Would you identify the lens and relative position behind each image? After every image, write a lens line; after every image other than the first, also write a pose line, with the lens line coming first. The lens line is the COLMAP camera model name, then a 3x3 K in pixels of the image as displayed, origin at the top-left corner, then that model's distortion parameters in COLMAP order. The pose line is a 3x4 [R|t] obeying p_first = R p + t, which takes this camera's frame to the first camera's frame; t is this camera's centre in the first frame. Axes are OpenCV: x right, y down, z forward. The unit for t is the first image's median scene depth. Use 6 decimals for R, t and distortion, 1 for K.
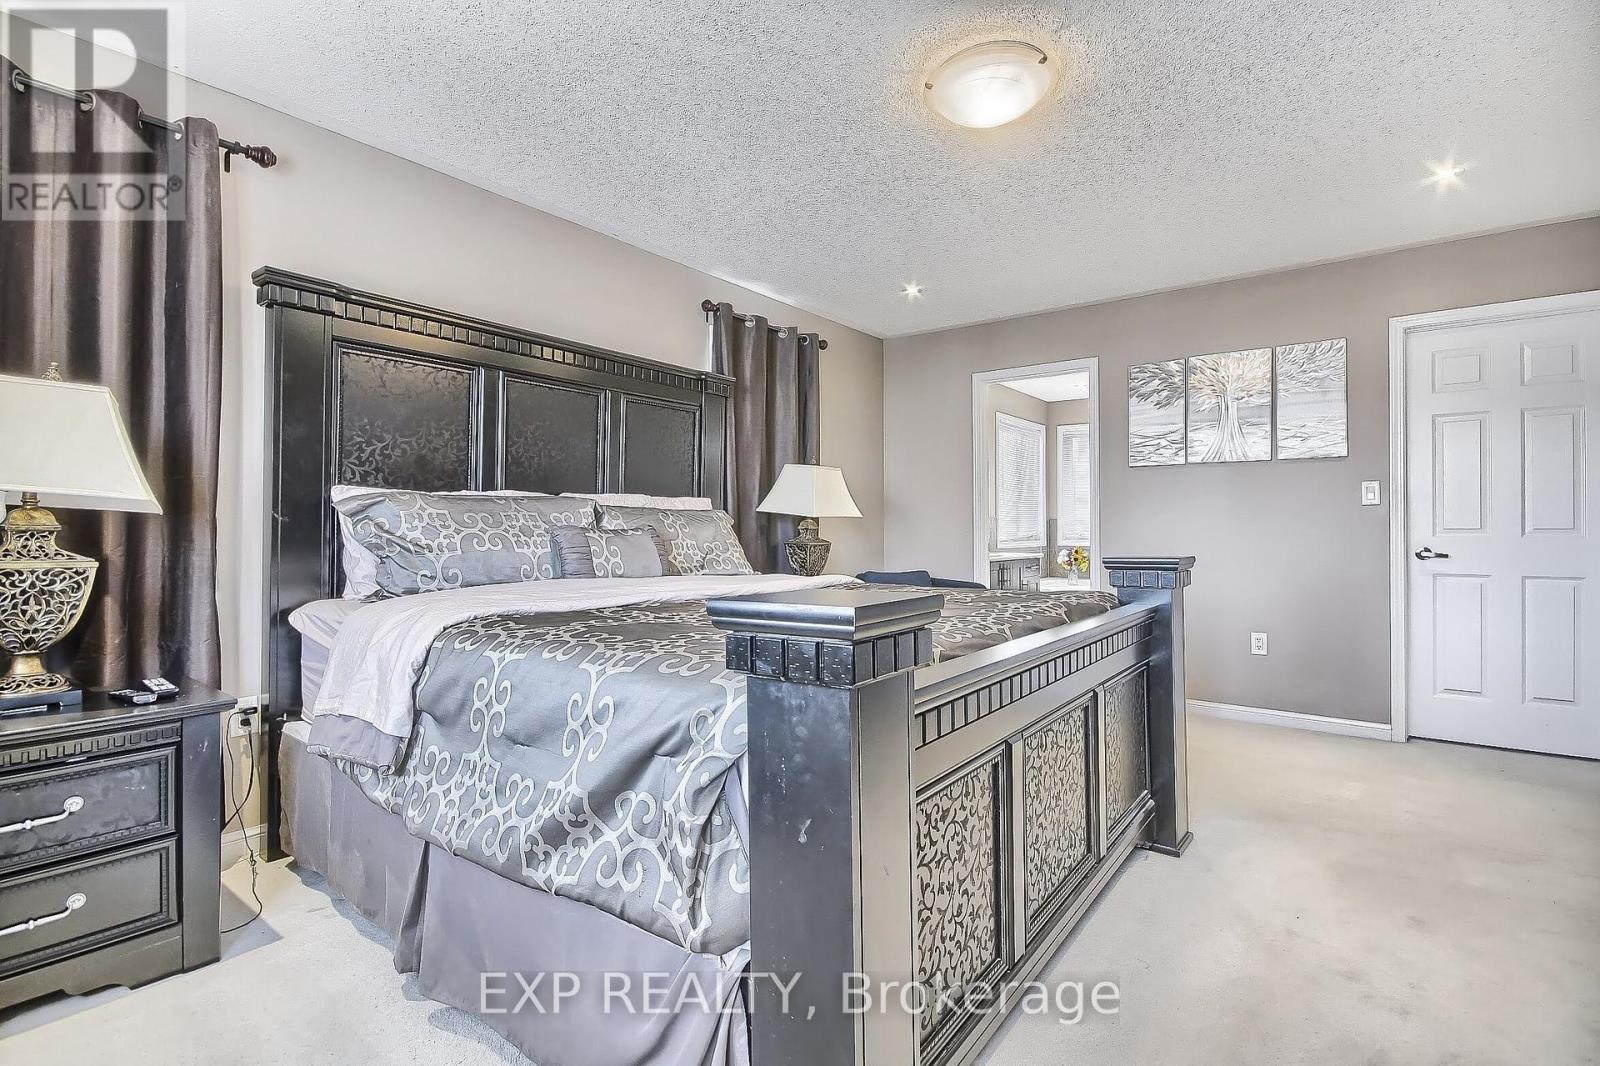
lens RADIAL K [[737.2, 0, 804.7], [0, 737.2, 529.8], [0, 0, 1]] dist [-0.000801, -0.001141]
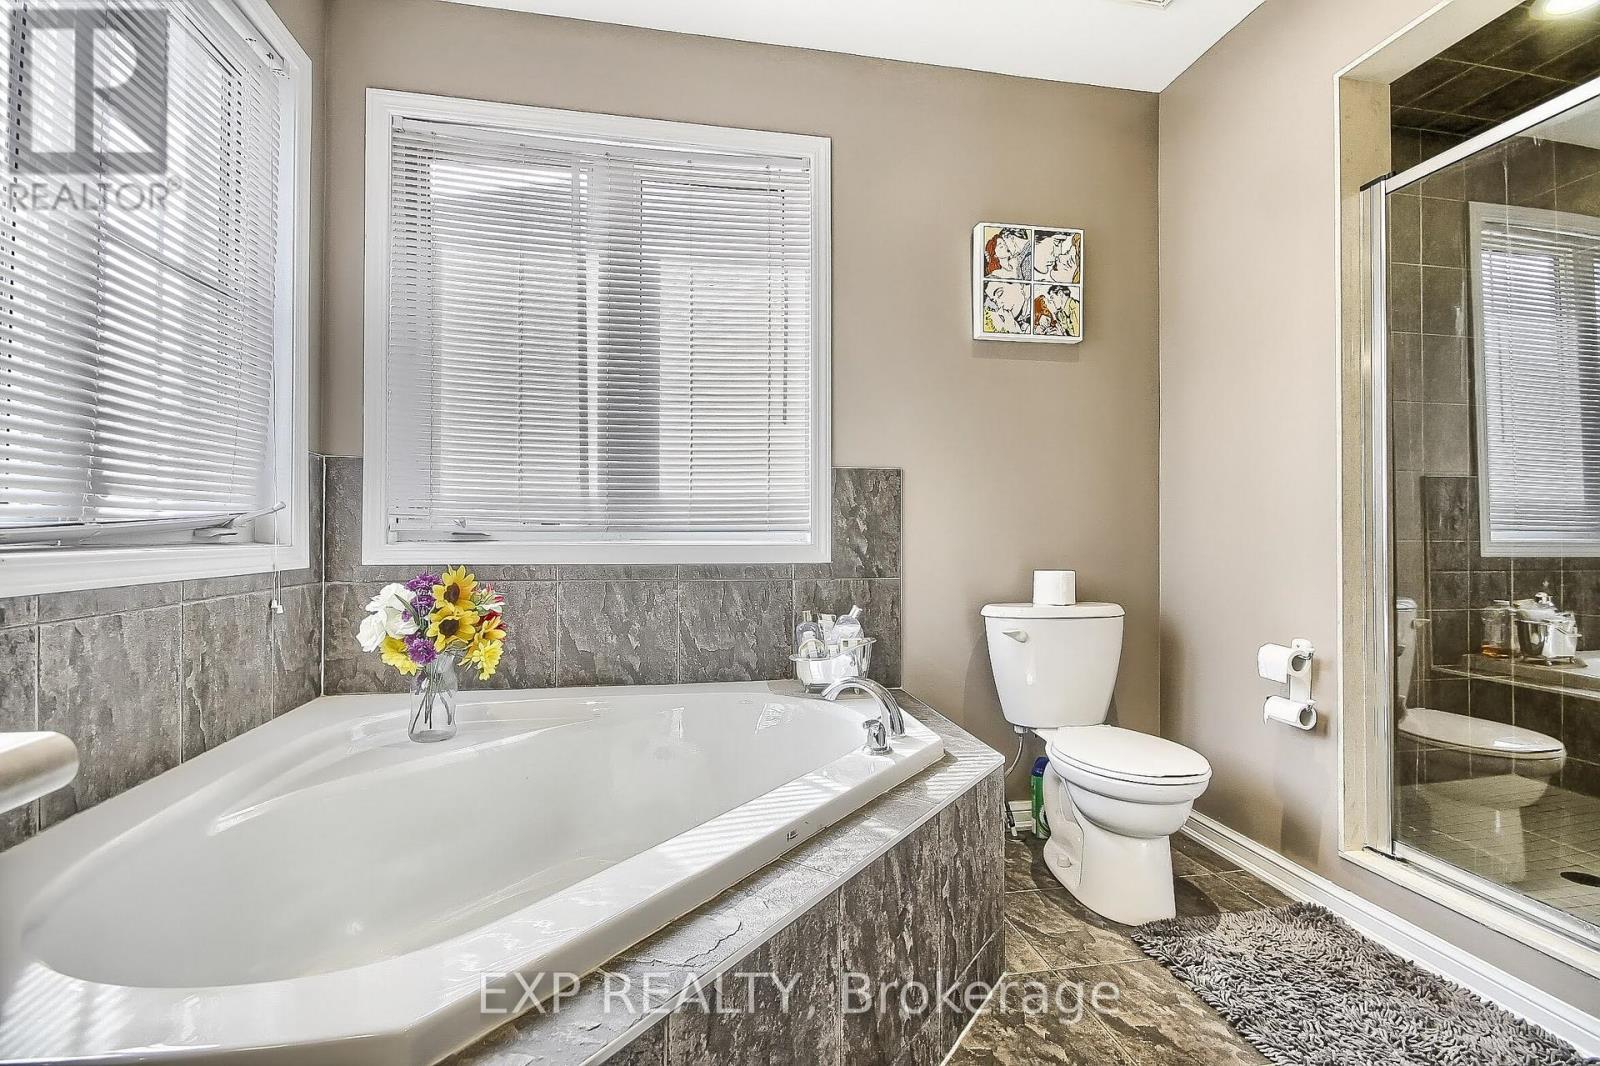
lens RADIAL K [[737.2, 0, 810.5], [0, 737.2, 531.4], [0, 0, 1]] dist [-0.000801, -0.001141]
pose [[0.652267, 0.009422, 0.757931, 0.266211], [-0.004494, 0.999953, -0.008563, 0.012323], [-0.757976, 0.002179, 0.652279, 0.761419]]
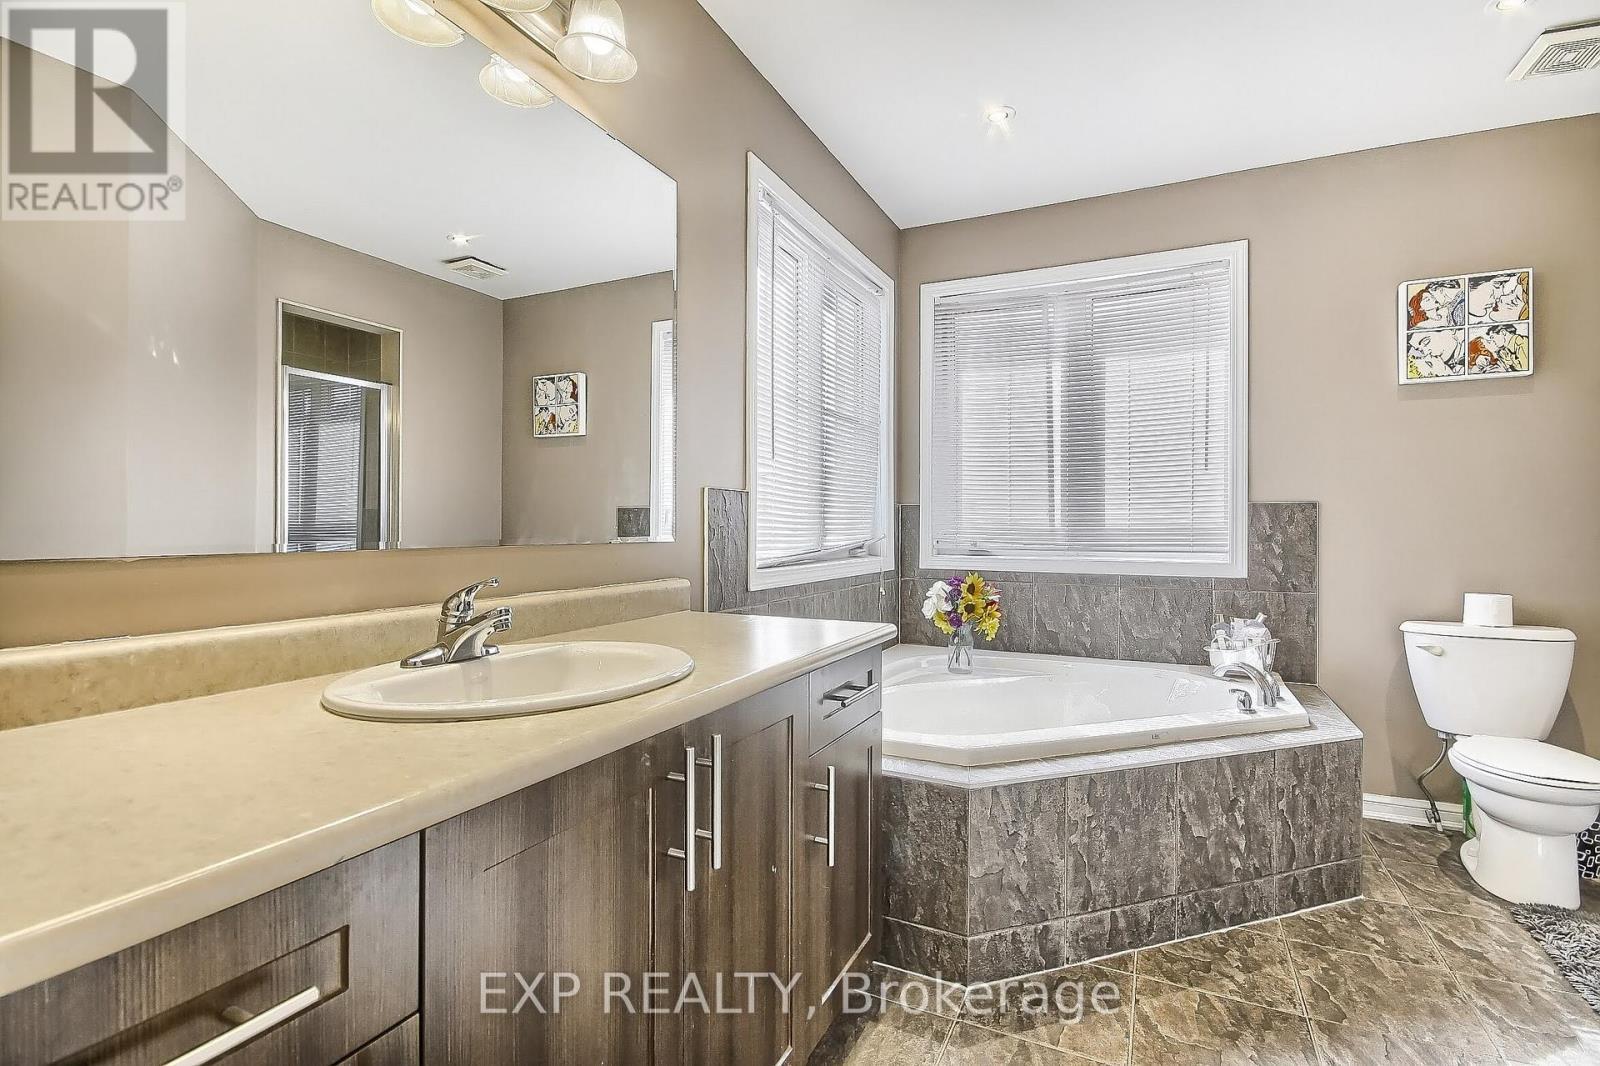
lens RADIAL K [[737.2, 0, 799.6], [0, 737.2, 529.1], [0, 0, 1]] dist [-0.000801, -0.001141]
pose [[0.979602, 0.005889, 0.200861, 0.200852], [-0.006241, 0.999980, 0.001121, -0.001013], [-0.200850, -0.002351, 0.979619, 0.633004]]
